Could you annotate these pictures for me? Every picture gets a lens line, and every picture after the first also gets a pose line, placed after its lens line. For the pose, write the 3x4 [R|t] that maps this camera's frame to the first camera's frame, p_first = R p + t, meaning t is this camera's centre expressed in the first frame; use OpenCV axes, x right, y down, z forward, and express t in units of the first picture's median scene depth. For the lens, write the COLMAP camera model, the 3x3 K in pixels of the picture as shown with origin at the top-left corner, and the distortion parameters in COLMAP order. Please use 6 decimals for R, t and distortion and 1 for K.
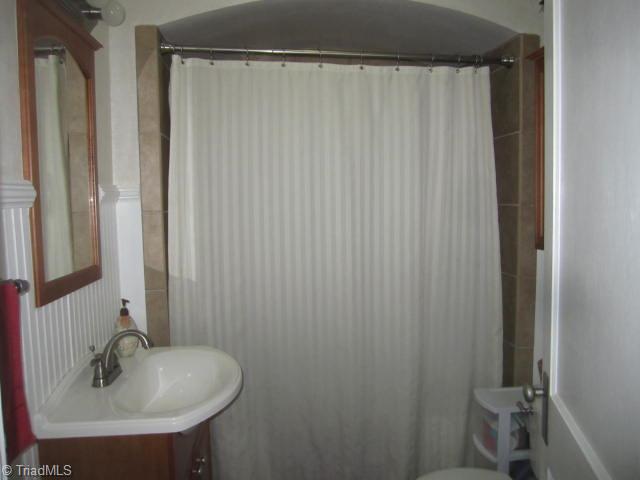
lens RADIAL K [[521.3, 0, 320.0], [0, 521.3, 243.4], [0, 0, 1]] dist [-0.053840, 0.009906]
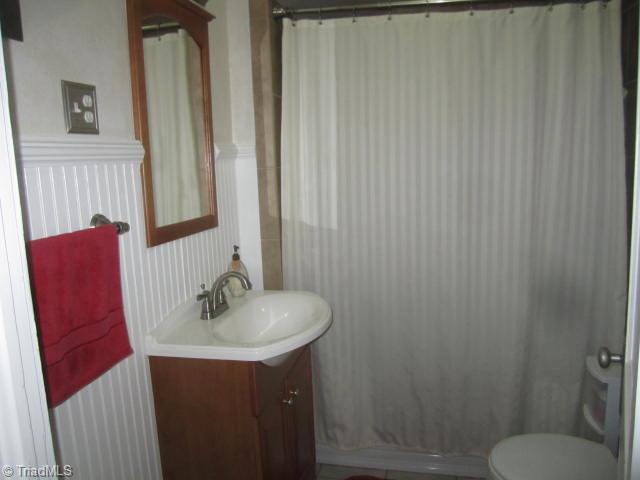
lens RADIAL K [[521.3, 0, 319.9], [0, 521.3, 238.7], [0, 0, 1]] dist [-0.053840, 0.009906]
pose [[0.949762, 0.030117, -0.311520, 0.145888], [-0.008119, 0.997395, 0.071671, 0.010451], [0.312867, -0.065541, 0.947533, -0.014197]]
